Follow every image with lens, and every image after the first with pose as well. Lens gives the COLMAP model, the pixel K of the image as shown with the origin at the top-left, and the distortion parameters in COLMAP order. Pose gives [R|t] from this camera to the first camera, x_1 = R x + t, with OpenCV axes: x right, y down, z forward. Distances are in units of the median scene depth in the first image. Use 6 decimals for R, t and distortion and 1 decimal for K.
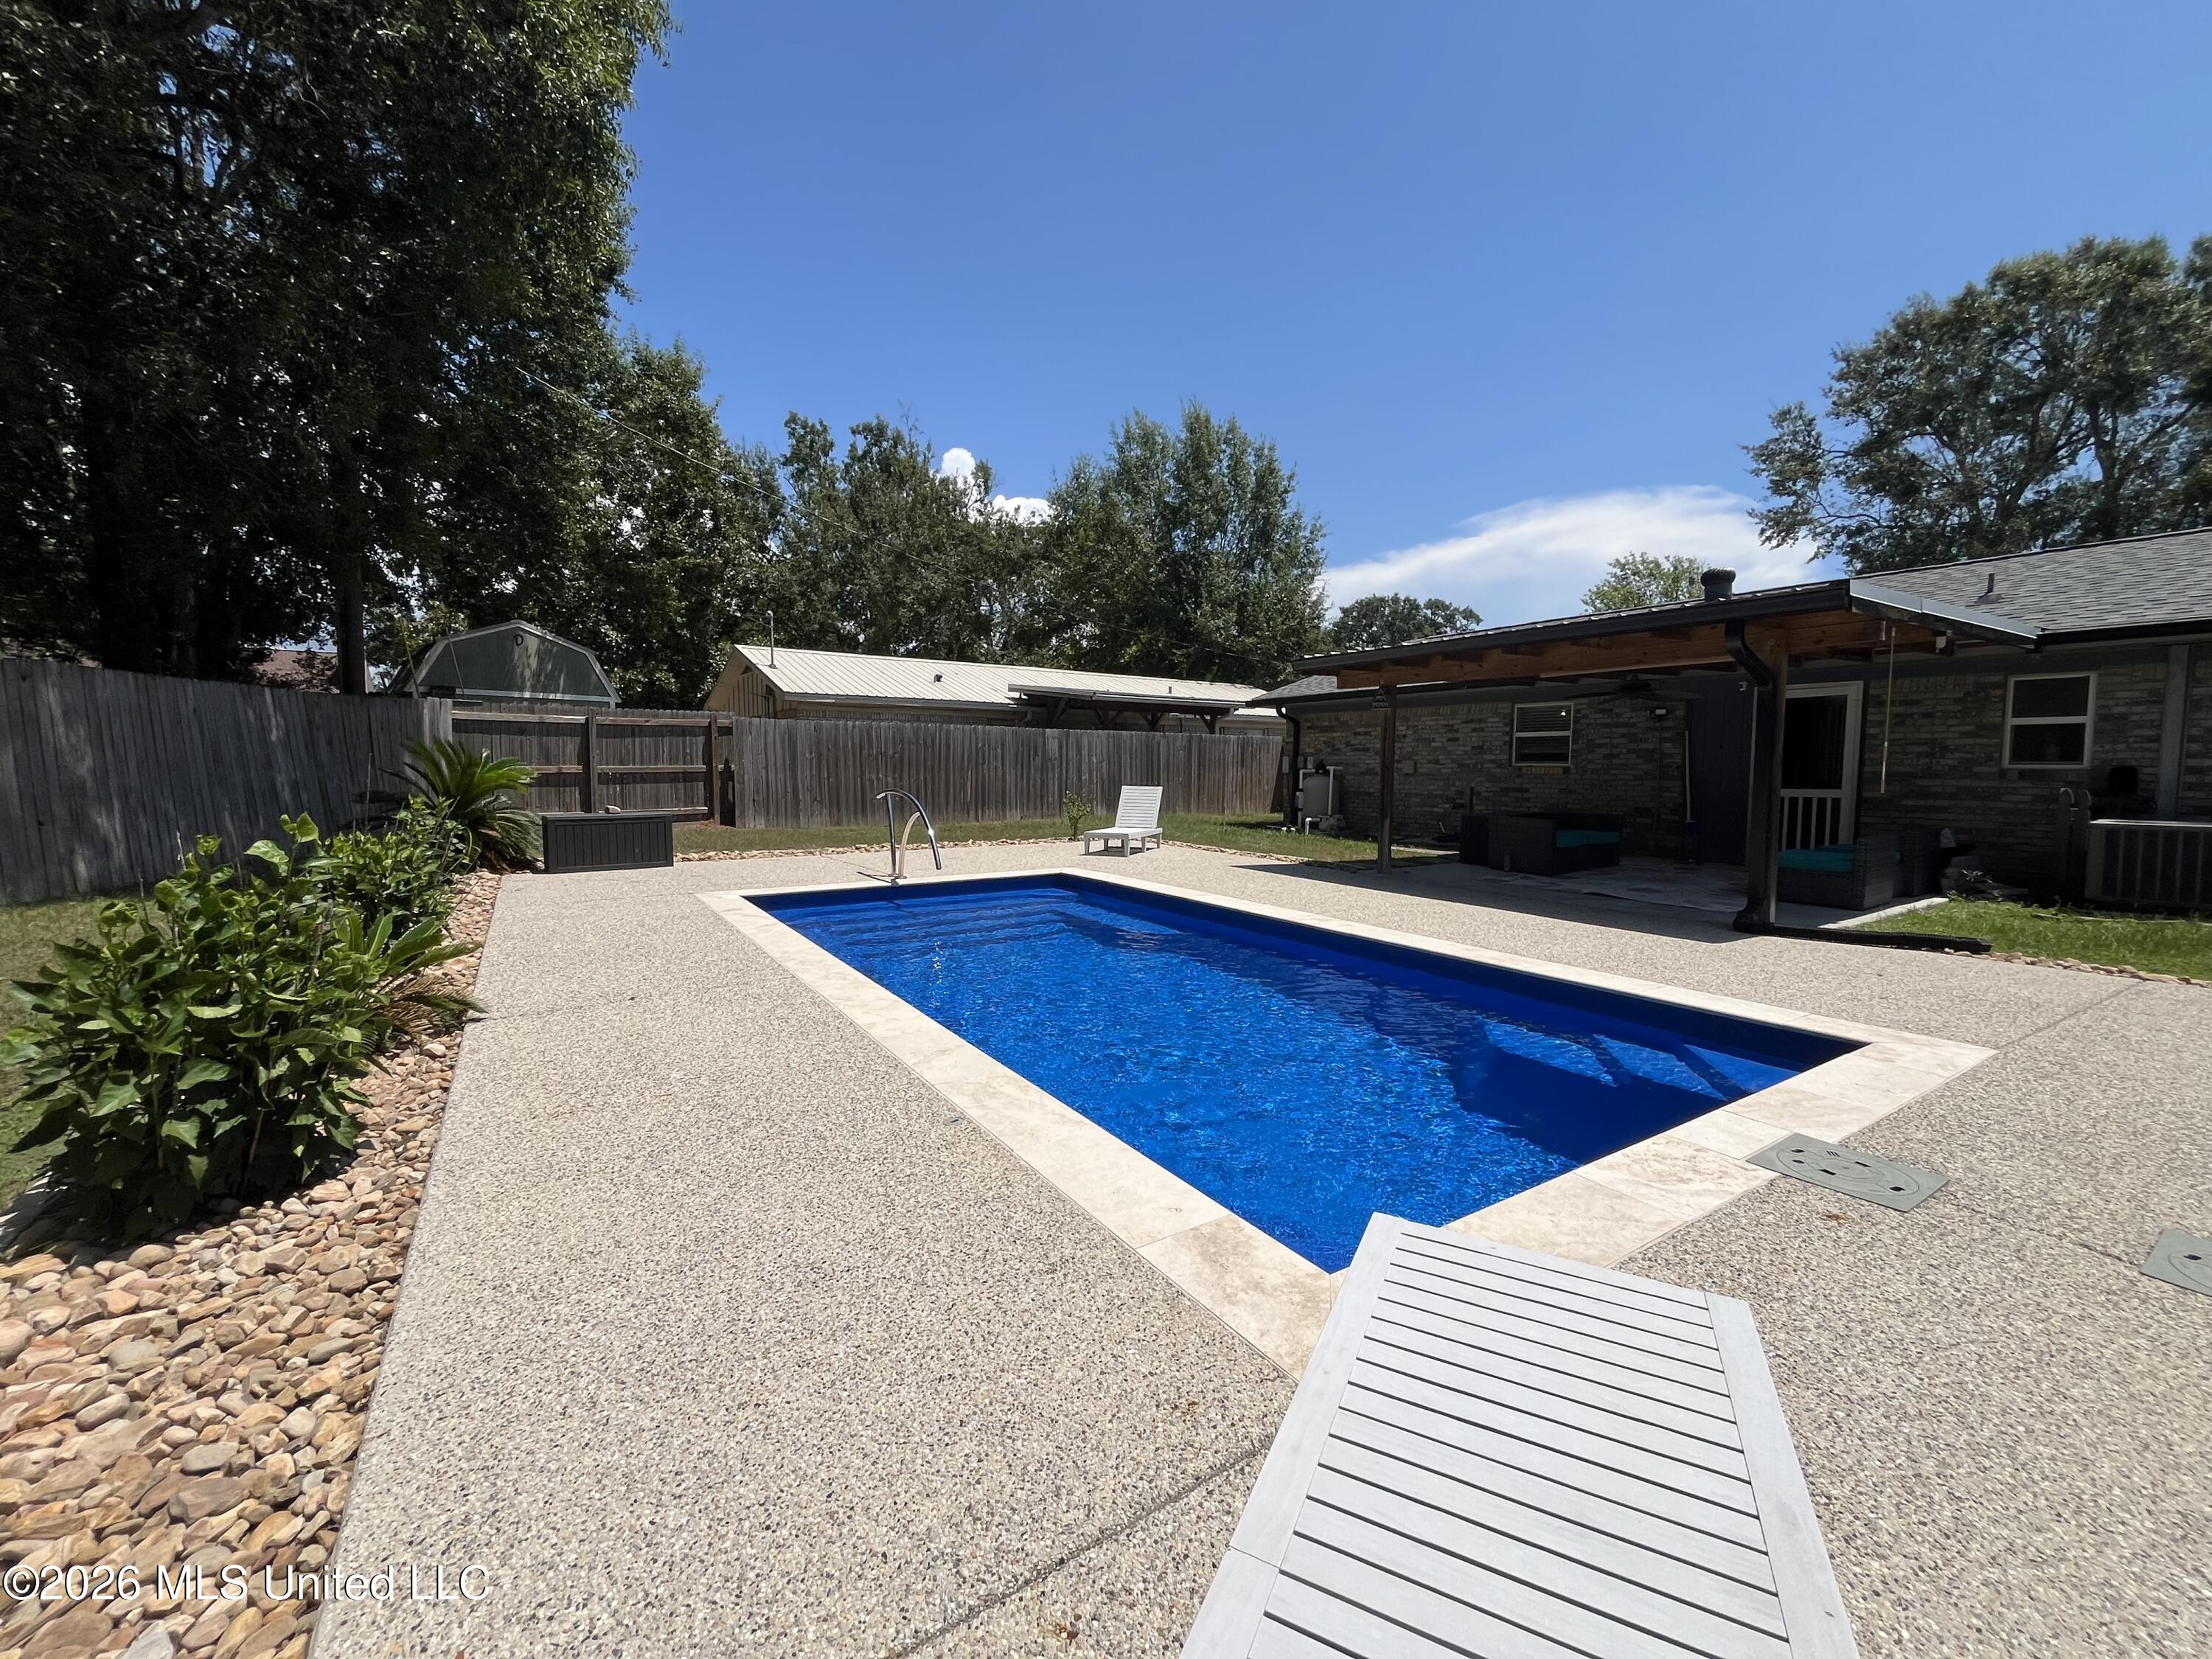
lens RADIAL K [[892.7, 0, 1101.1], [0, 892.7, 830.6], [0, 0, 1]] dist [-0.002249, -0.000468]
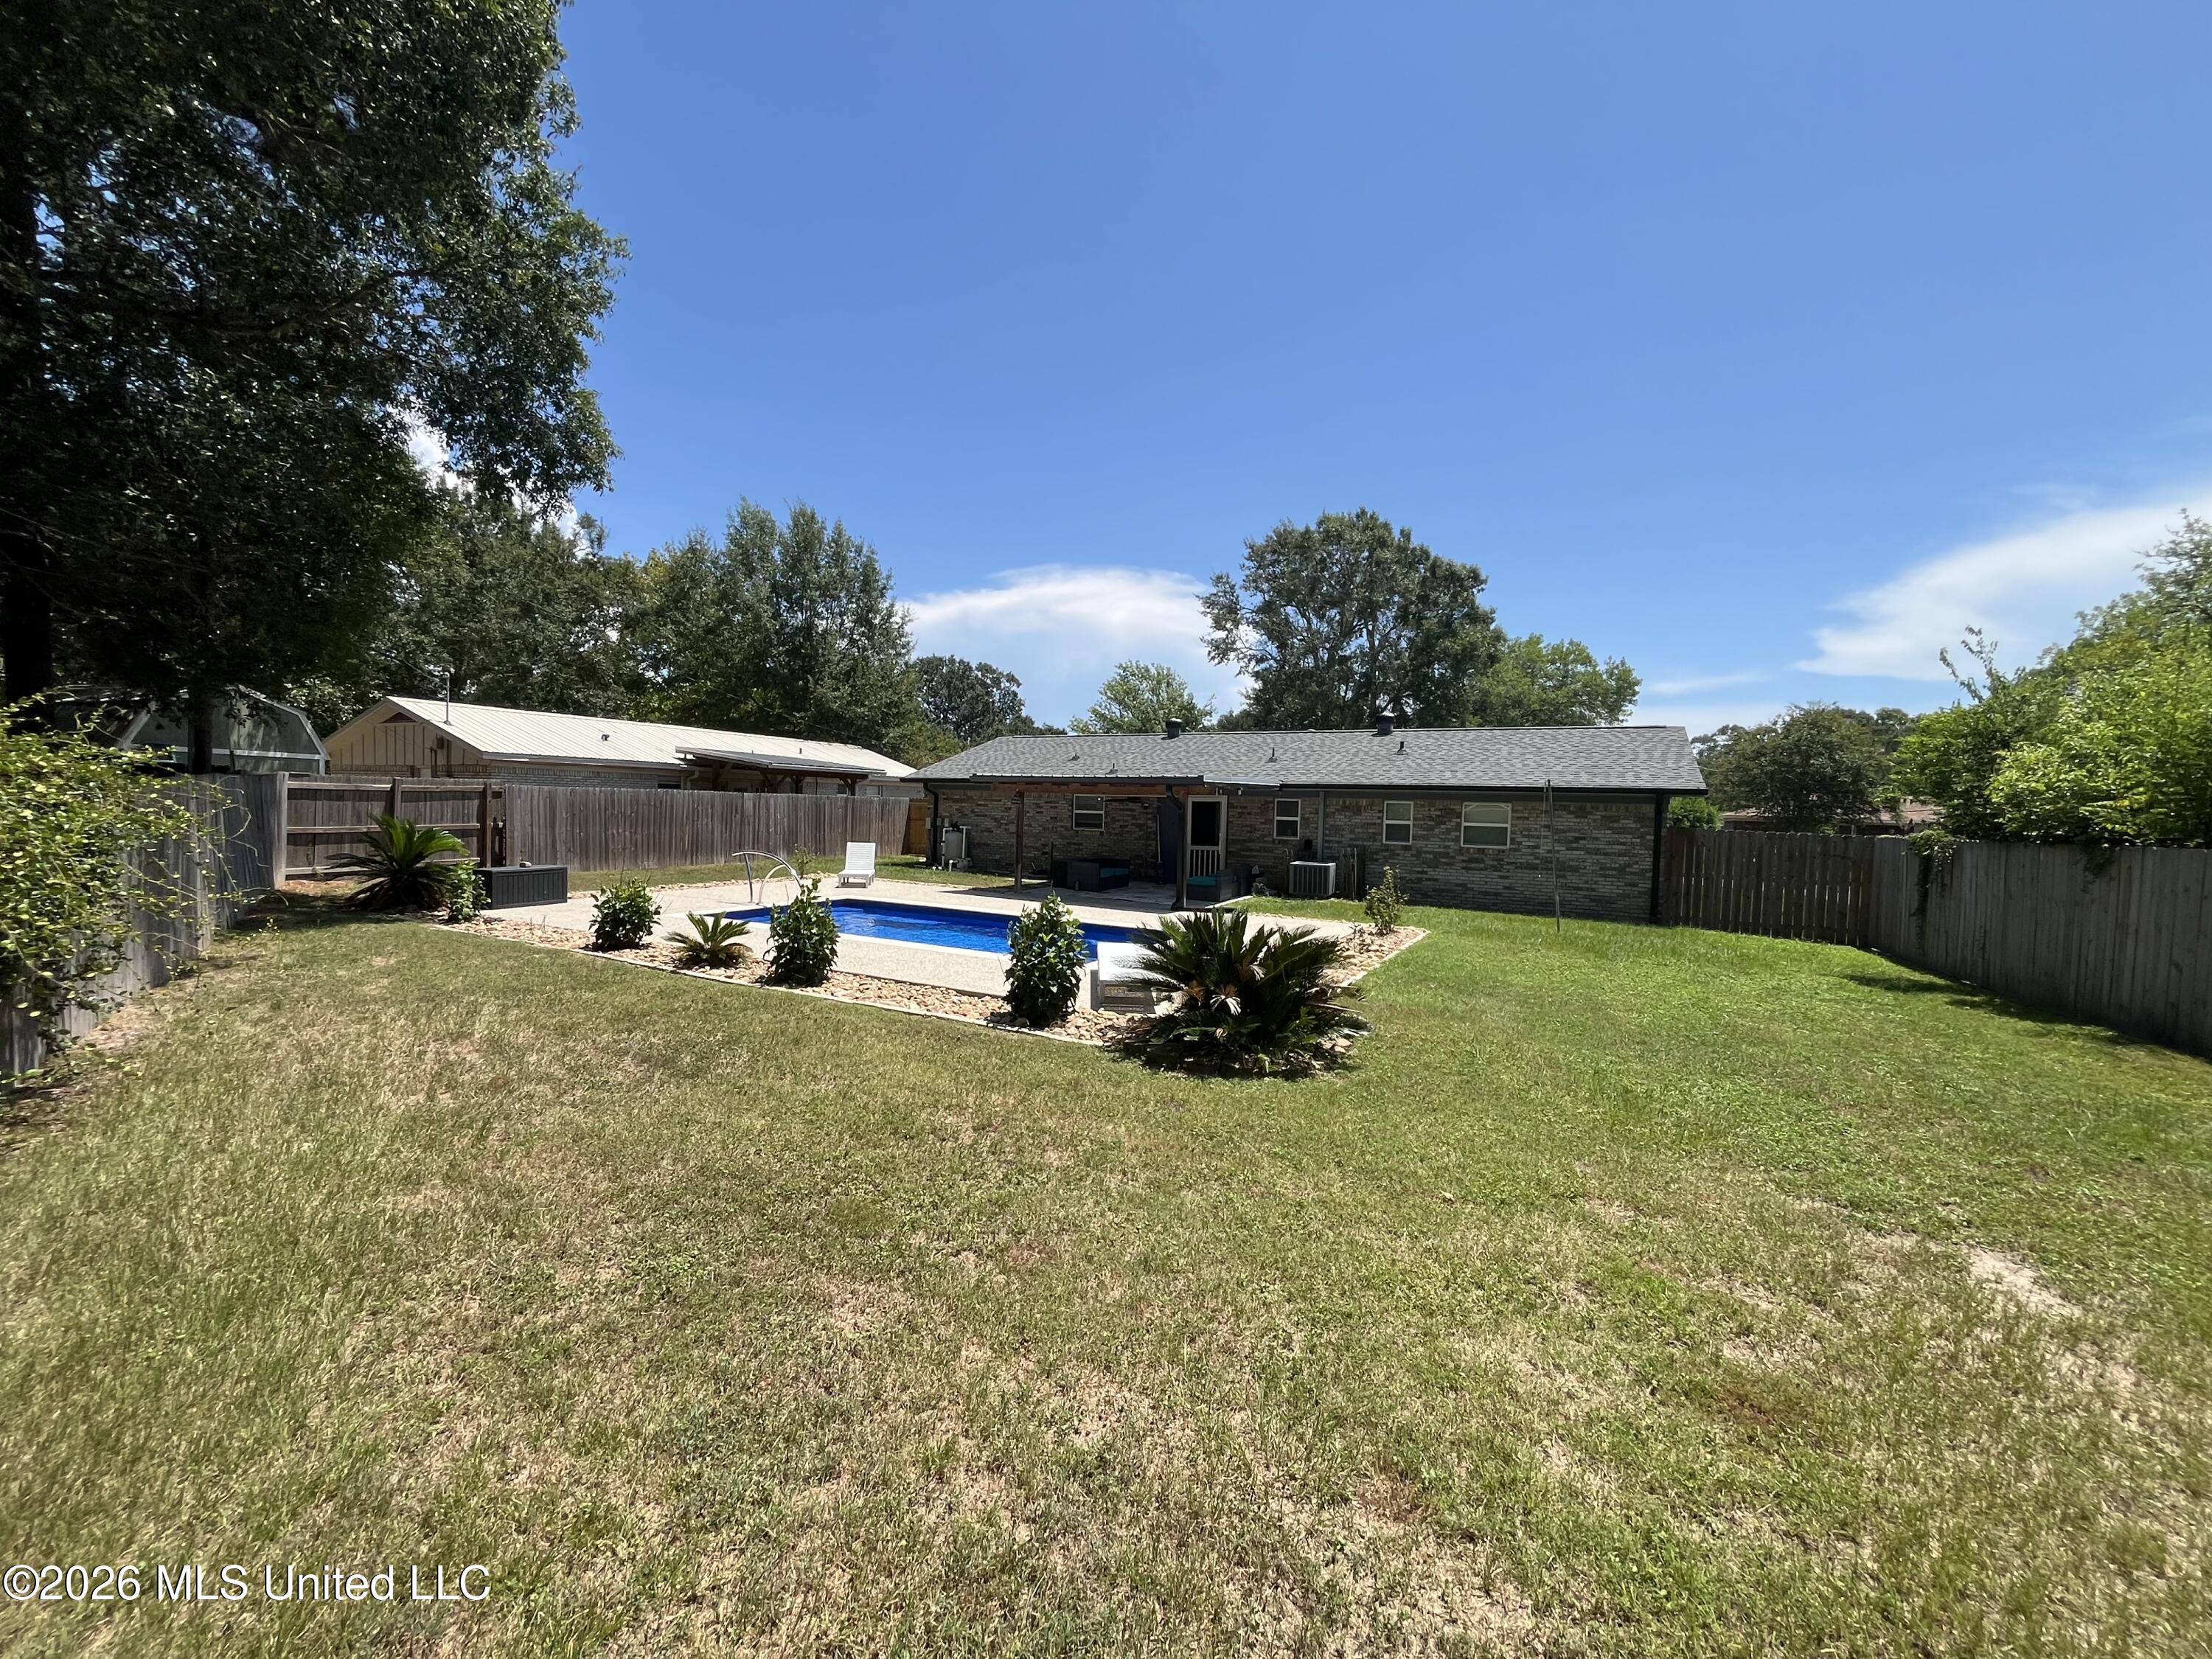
lens RADIAL K [[892.7, 0, 1101.9], [0, 892.7, 831.5], [0, 0, 1]] dist [-0.002249, -0.000468]
pose [[0.876684, 0.004084, 0.481049, -0.273639], [0.012747, 0.999416, -0.031717, -0.012302], [-0.480898, 0.033937, 0.876120, -0.458503]]
